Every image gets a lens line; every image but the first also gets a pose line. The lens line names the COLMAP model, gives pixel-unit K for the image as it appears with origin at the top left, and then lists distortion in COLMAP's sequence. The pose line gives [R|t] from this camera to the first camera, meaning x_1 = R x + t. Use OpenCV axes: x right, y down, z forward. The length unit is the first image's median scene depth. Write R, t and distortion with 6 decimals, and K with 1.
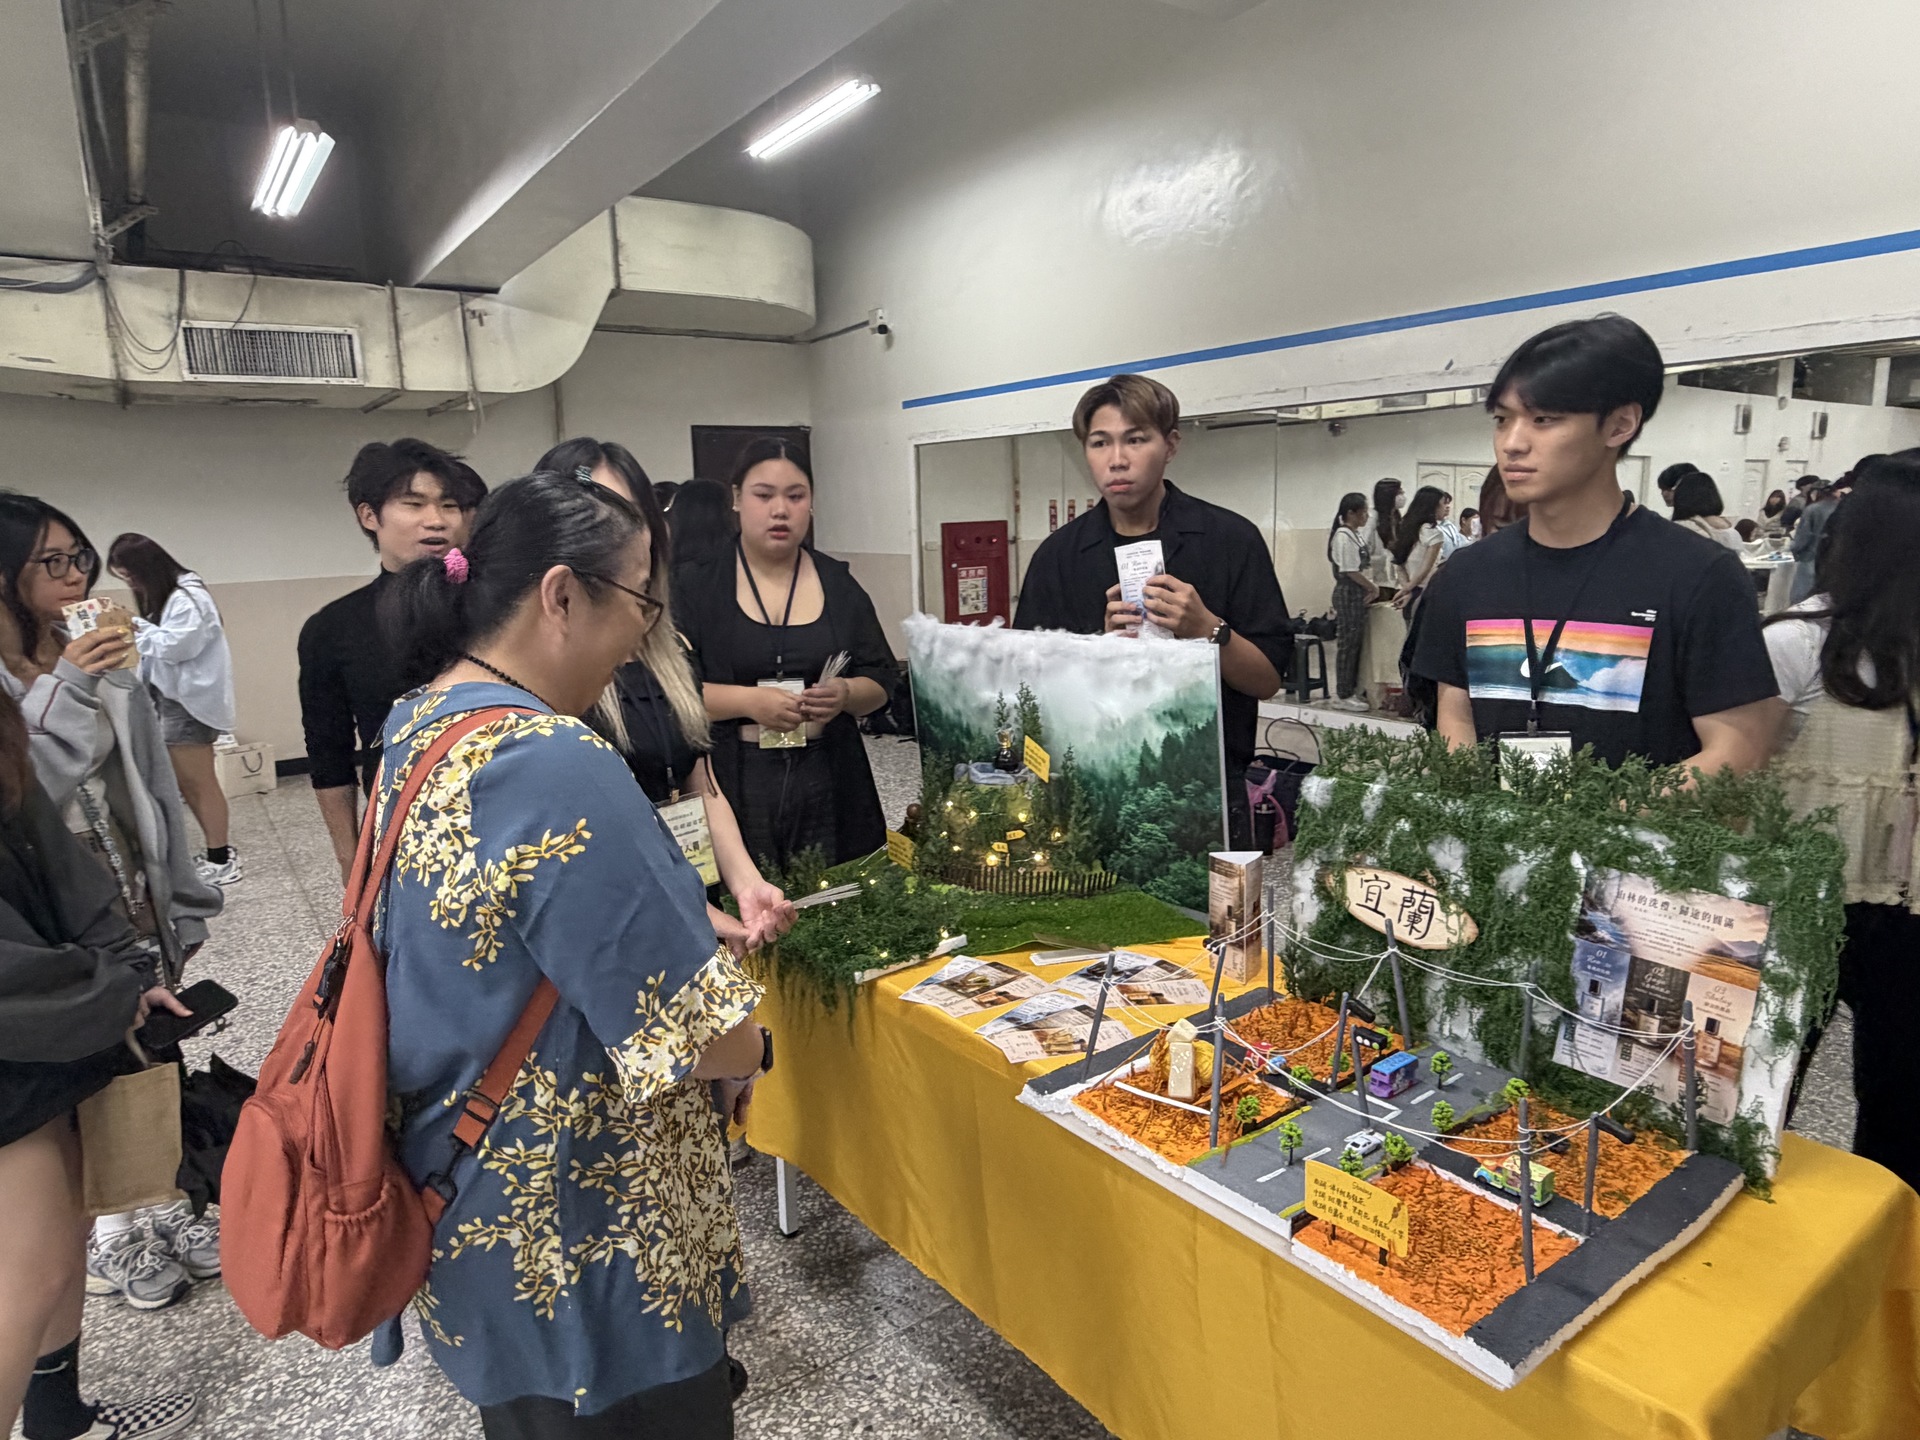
lens RADIAL K [[1153.0, 0, 960.5], [0, 1153.0, 762.3], [0, 0, 1]] dist [0.000192, 0.061969]
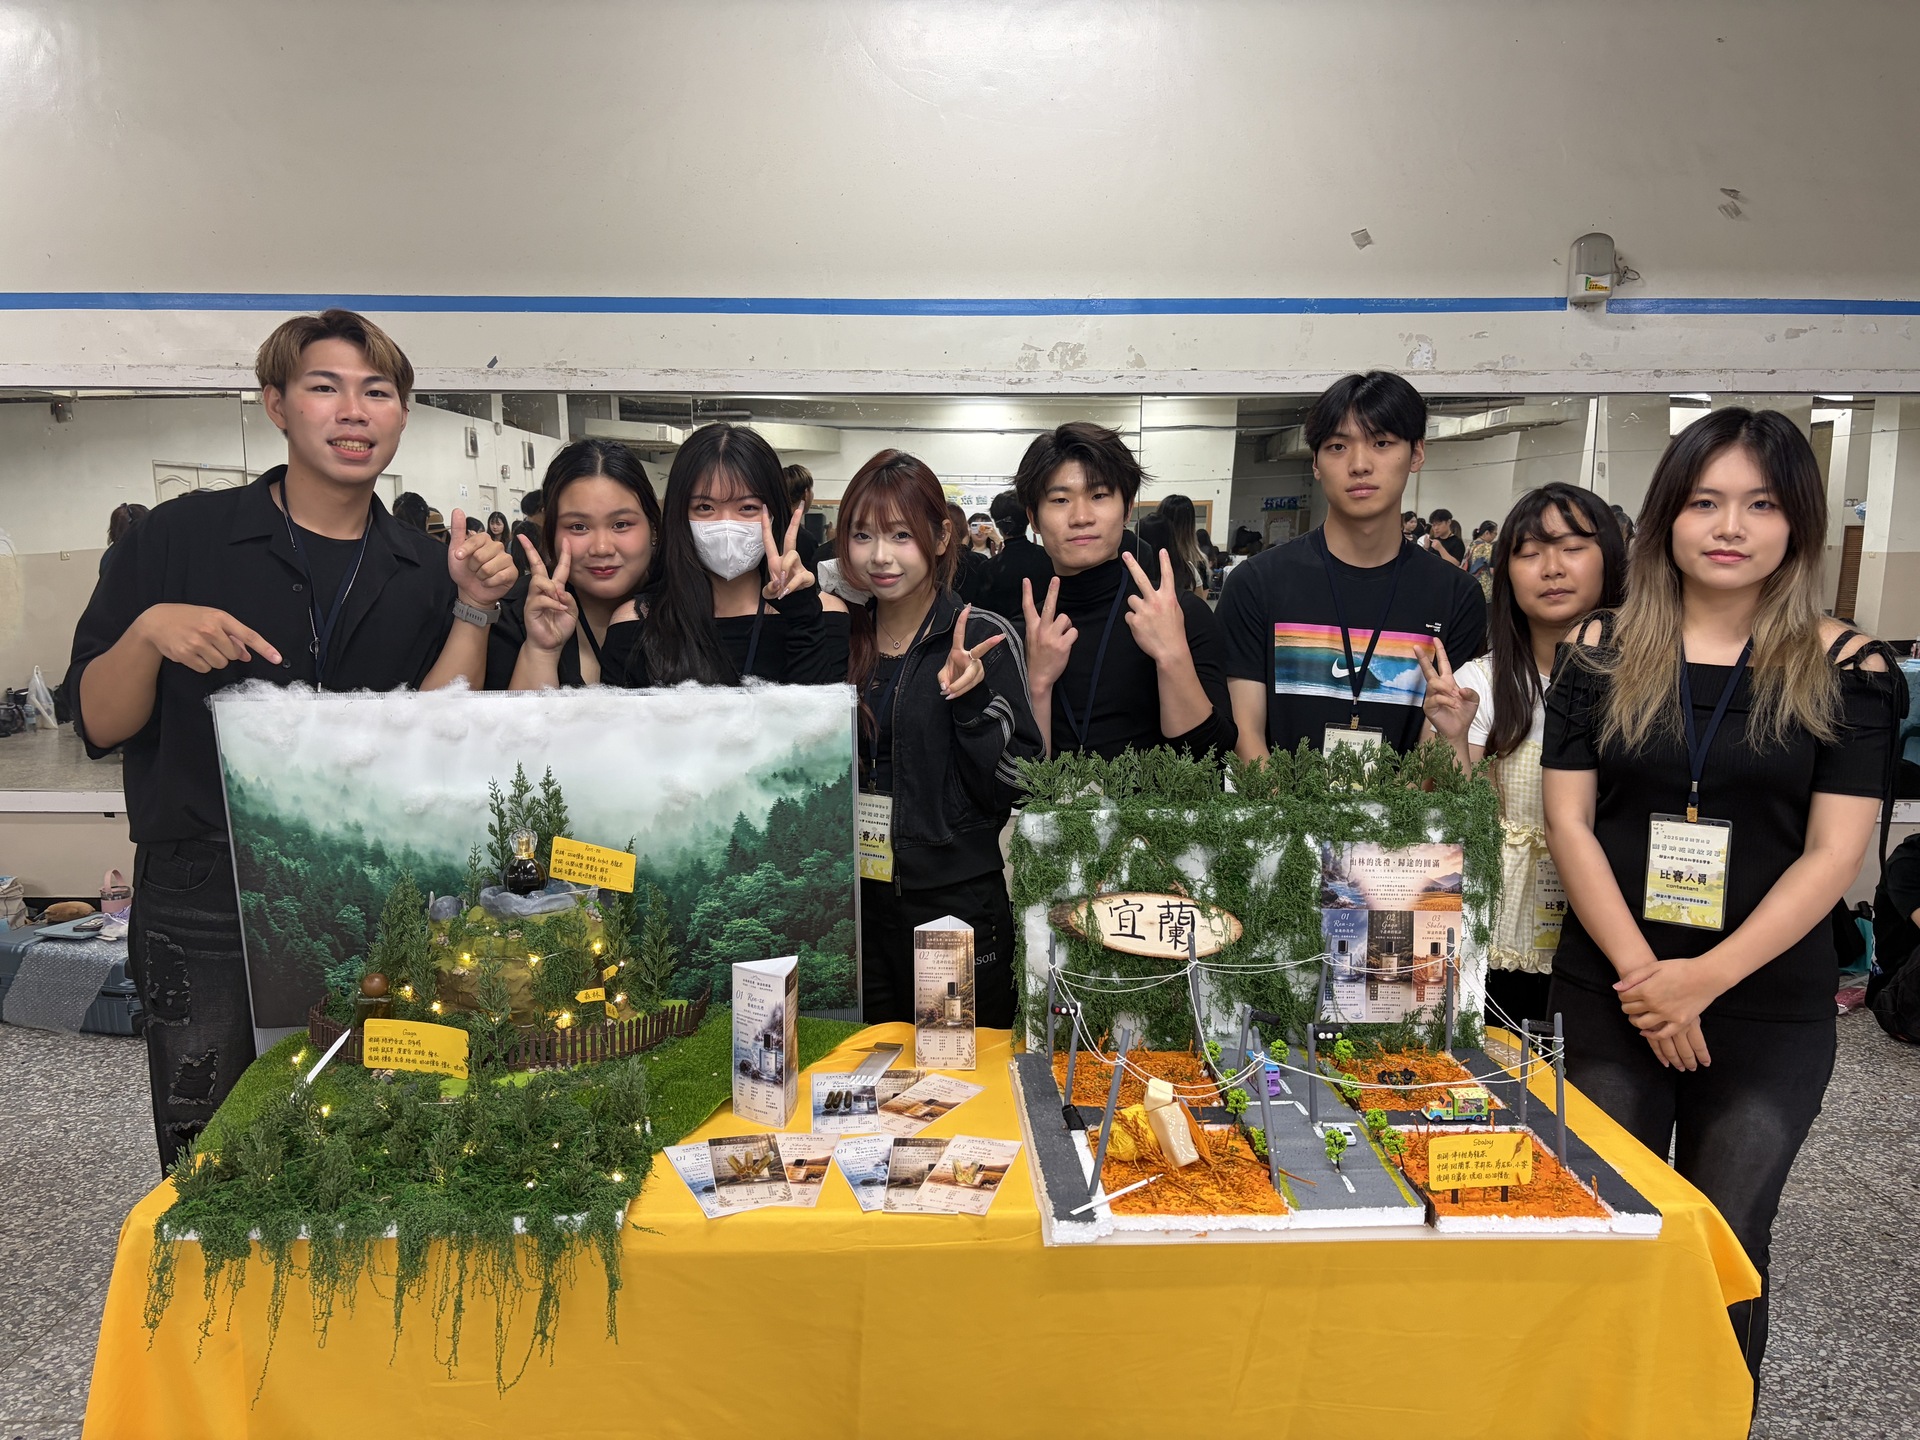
lens RADIAL K [[1459.2, 0, 960.0], [0, 1459.2, 720.0], [0, 0, 1]] dist [0.001975, 0.005309]
pose [[0.591989, -0.089470, 0.800965, -0.752769], [0.157545, 0.987493, -0.006134, -0.072926], [-0.790398, 0.129819, 0.598680, 0.371769]]
